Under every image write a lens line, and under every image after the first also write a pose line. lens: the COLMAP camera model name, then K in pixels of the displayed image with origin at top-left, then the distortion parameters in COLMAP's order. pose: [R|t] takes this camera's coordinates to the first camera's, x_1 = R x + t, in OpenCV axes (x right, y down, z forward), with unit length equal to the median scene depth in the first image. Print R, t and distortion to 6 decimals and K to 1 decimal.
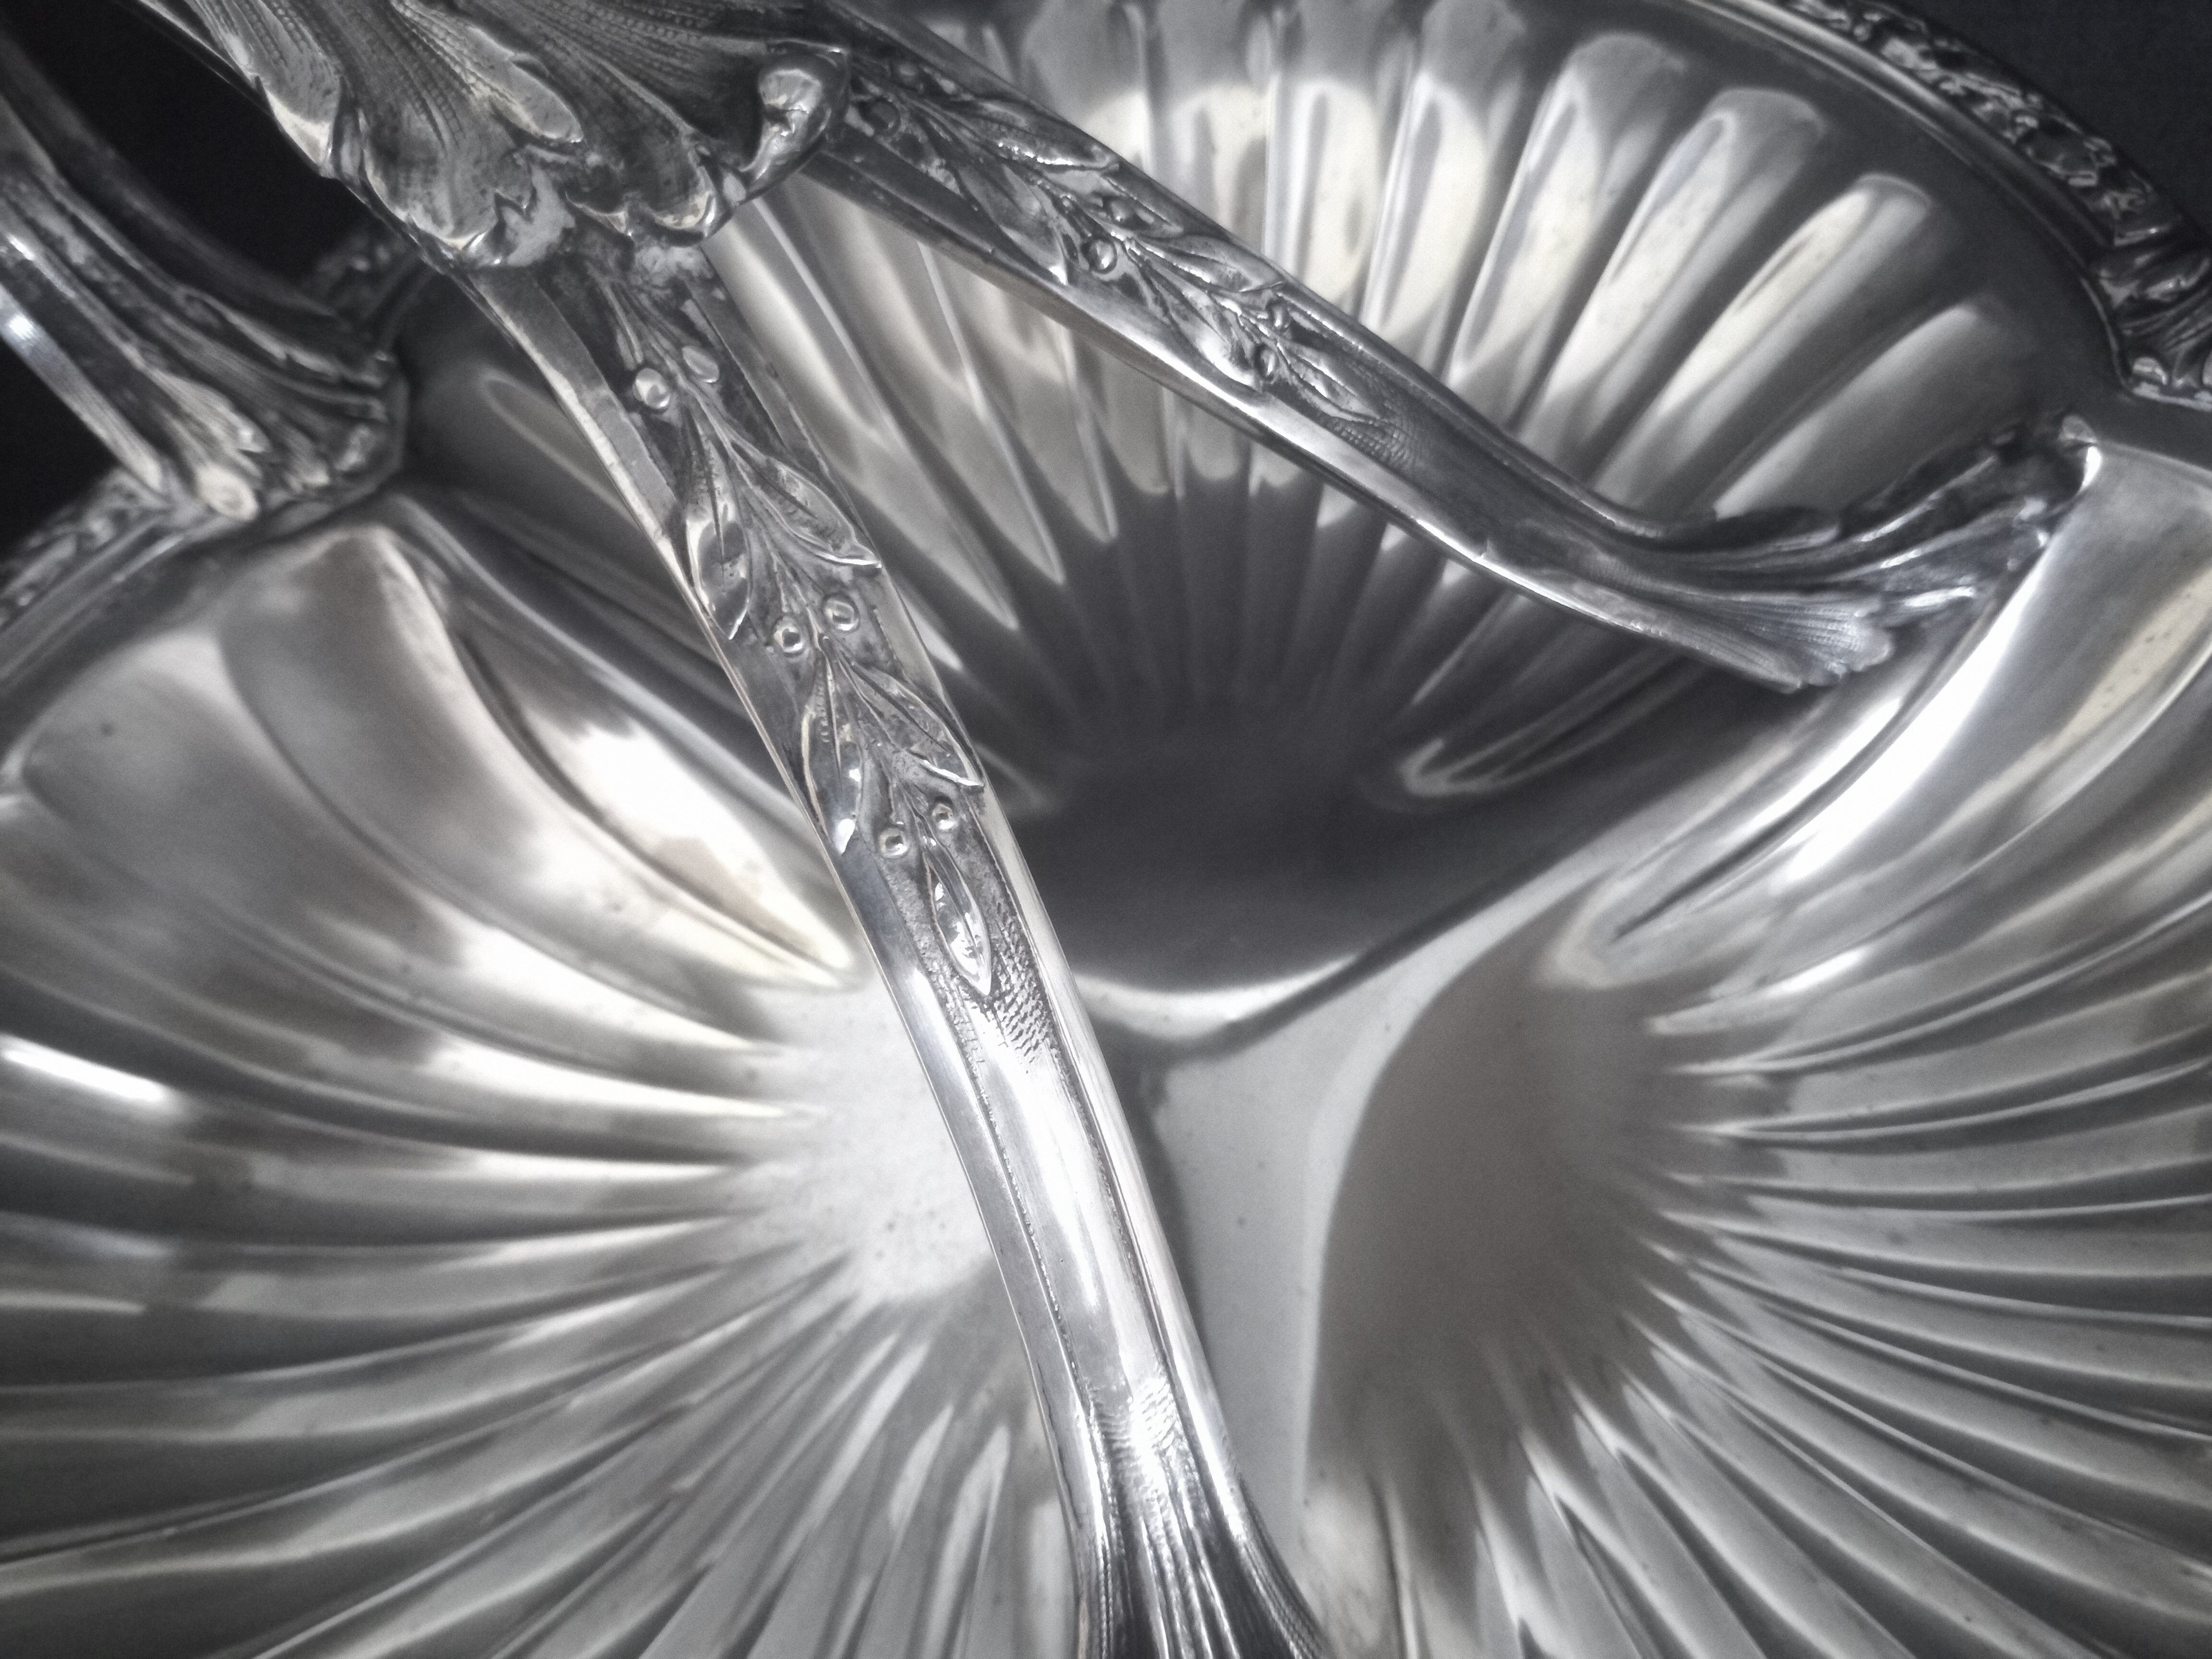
lens RADIAL K [[1729.4, 0, 1113.3], [0, 1729.4, 841.6], [0, 0, 1]] dist [0.027490, -0.097784]
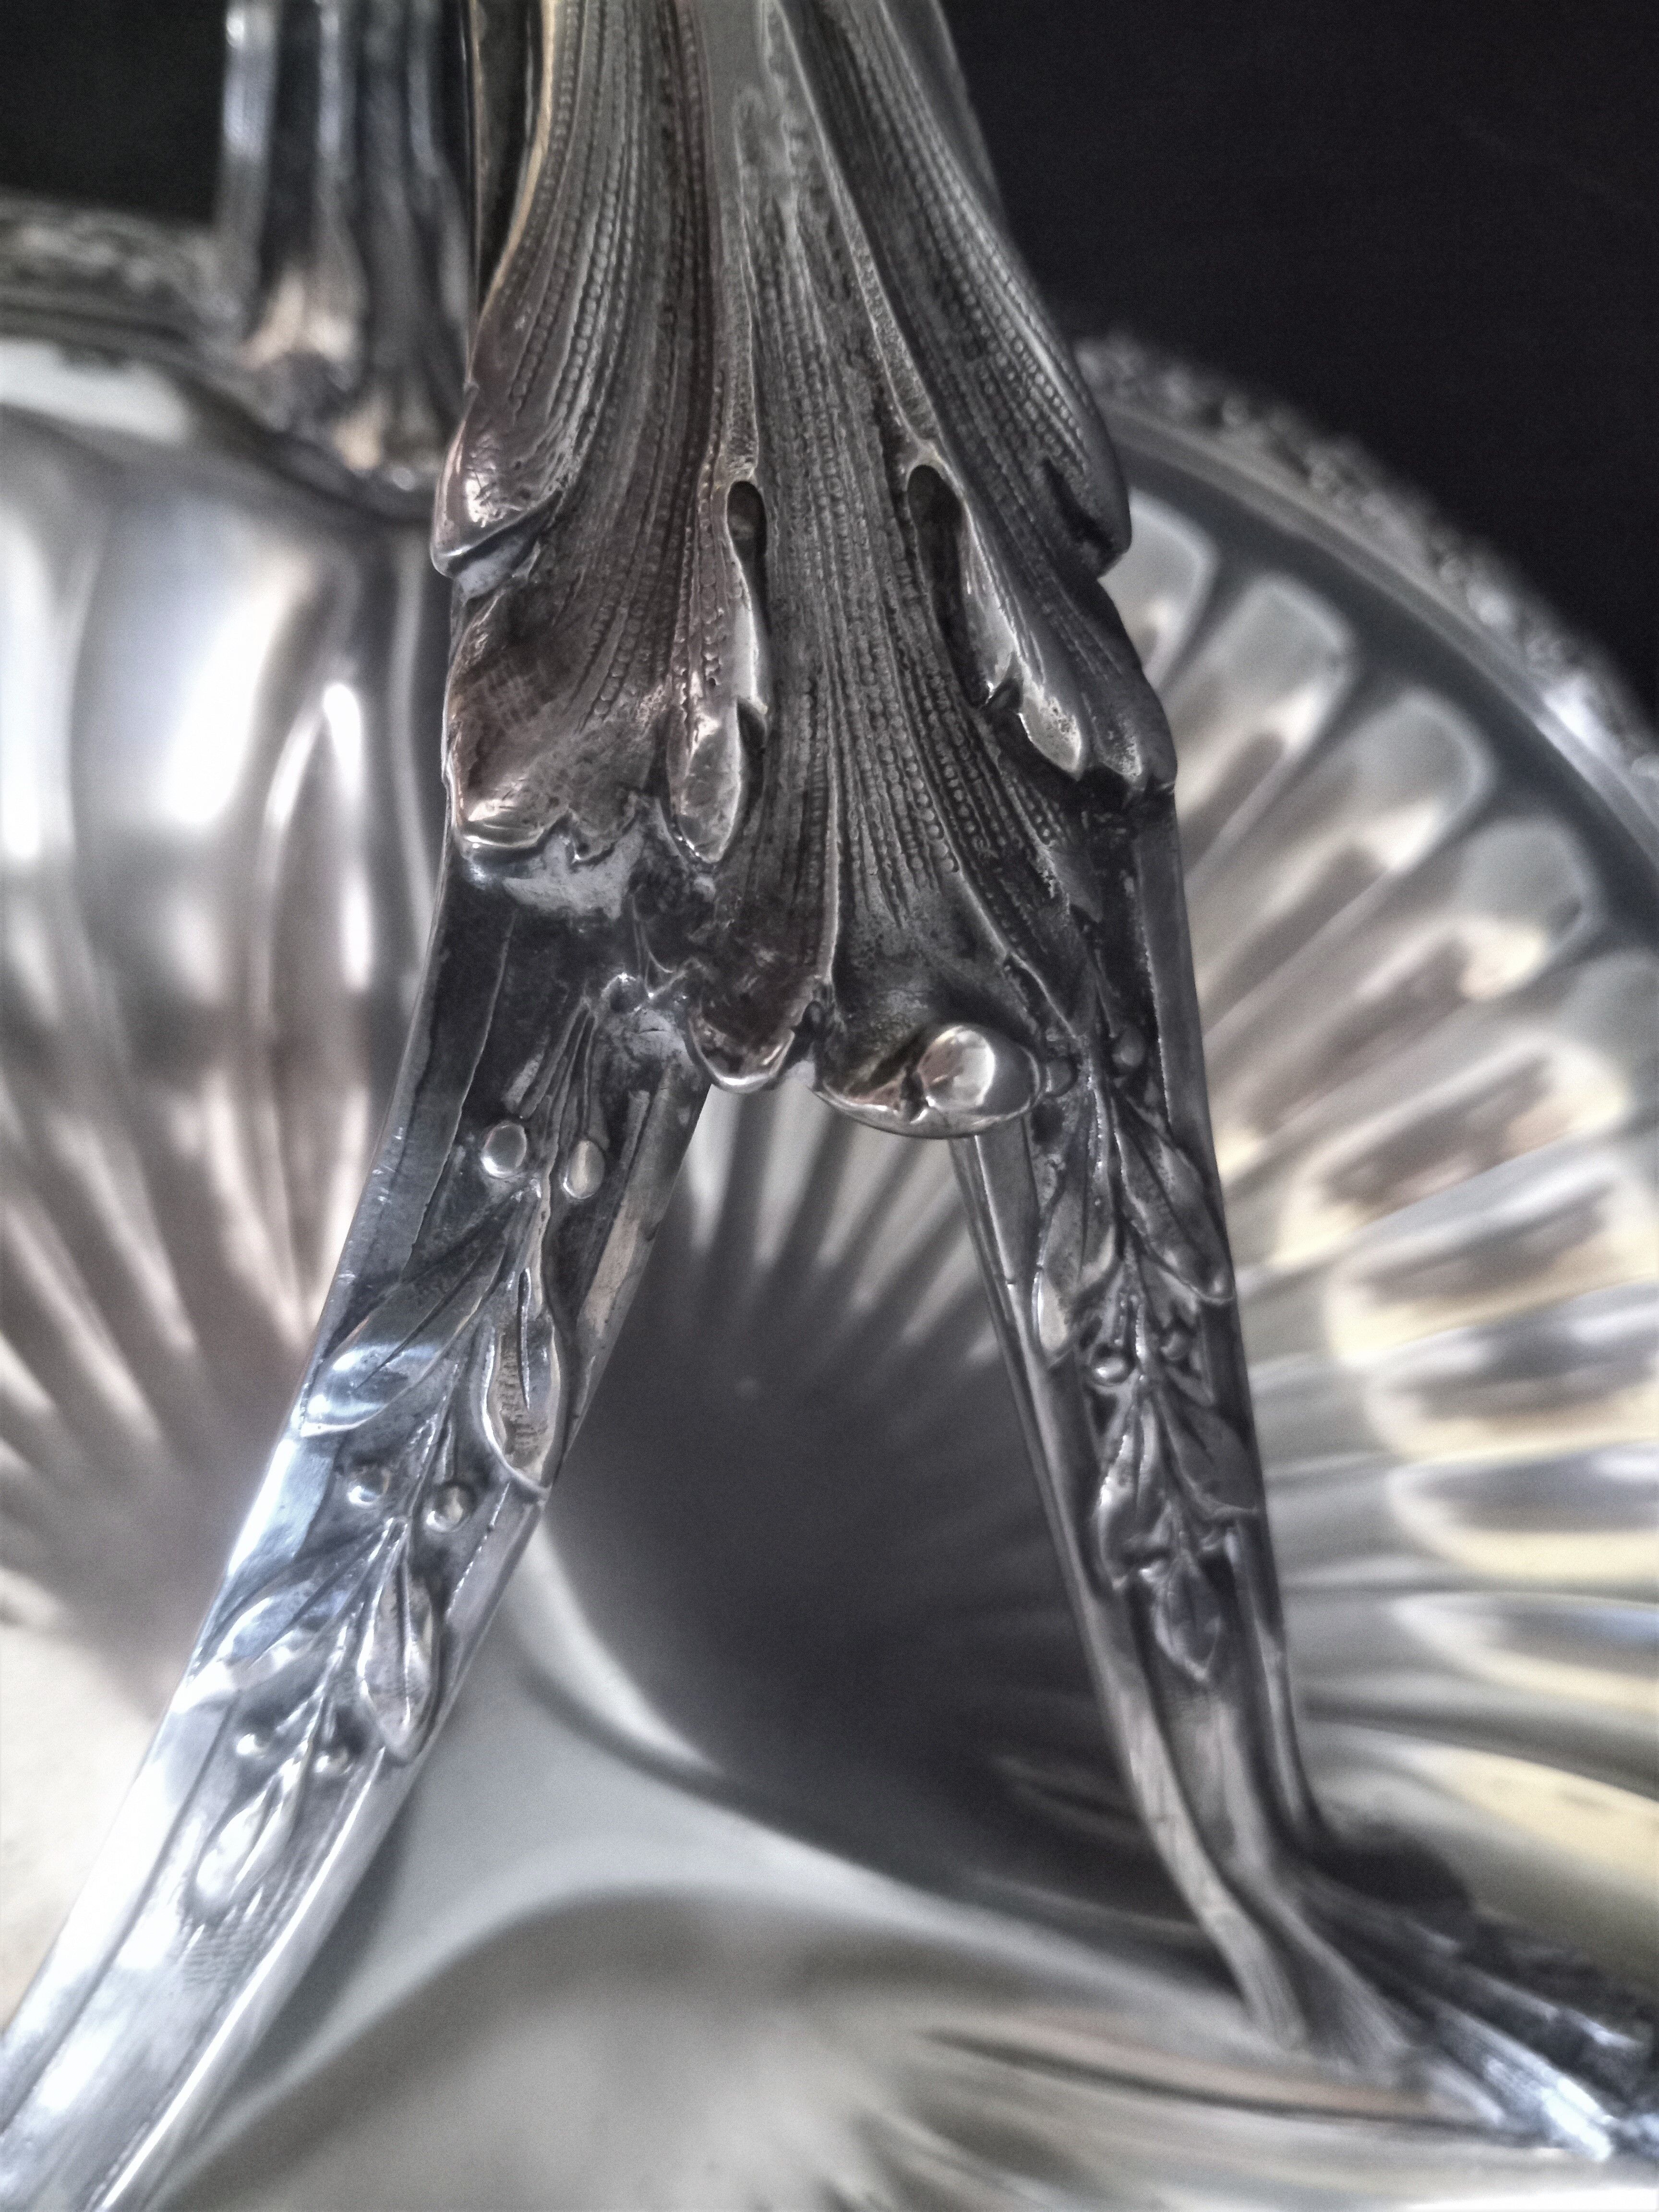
lens RADIAL K [[1729.4, 0, 828.4], [0, 1729.4, 1101.0], [0, 0, 1]] dist [0.027490, -0.097784]
pose [[0.630298, 0.774628, 0.051740, -0.138471], [-0.776346, 0.628601, 0.046342, -0.235639], [0.003374, -0.069377, 0.997585, 0.189310]]
